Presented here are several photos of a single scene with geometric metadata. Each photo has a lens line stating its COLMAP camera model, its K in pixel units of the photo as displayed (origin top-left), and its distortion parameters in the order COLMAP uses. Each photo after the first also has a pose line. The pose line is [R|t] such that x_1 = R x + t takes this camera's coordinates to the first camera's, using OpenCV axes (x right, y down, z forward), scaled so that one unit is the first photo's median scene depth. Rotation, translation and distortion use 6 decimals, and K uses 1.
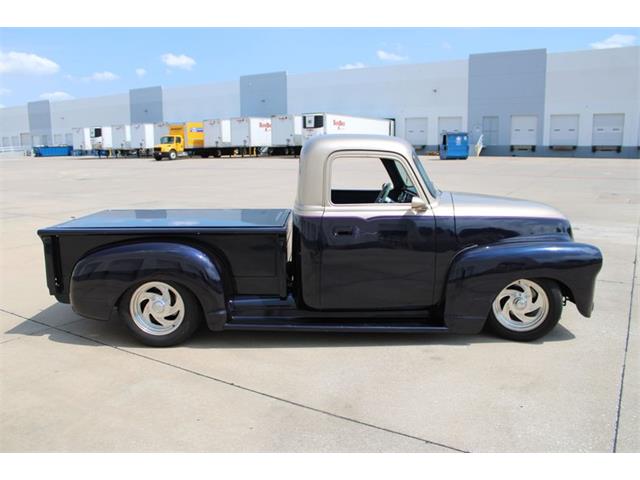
lens RADIAL K [[518.3, 0, 334.0], [0, 518.3, 248.7], [0, 0, 1]] dist [-0.047519, 0.053349]
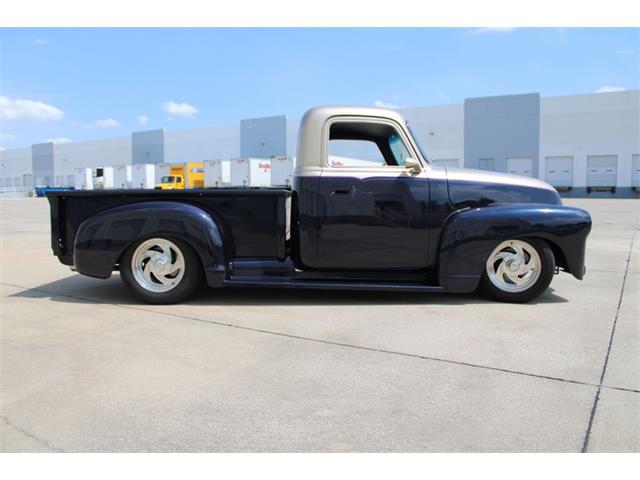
lens RADIAL K [[518.3, 0, 333.2], [0, 518.3, 245.3], [0, 0, 1]] dist [-0.047519, 0.053349]
pose [[0.999993, 0.003152, 0.001797, 0.002004], [-0.002989, 0.996458, -0.084044, 0.150927], [-0.002055, 0.084038, 0.996460, -0.022306]]
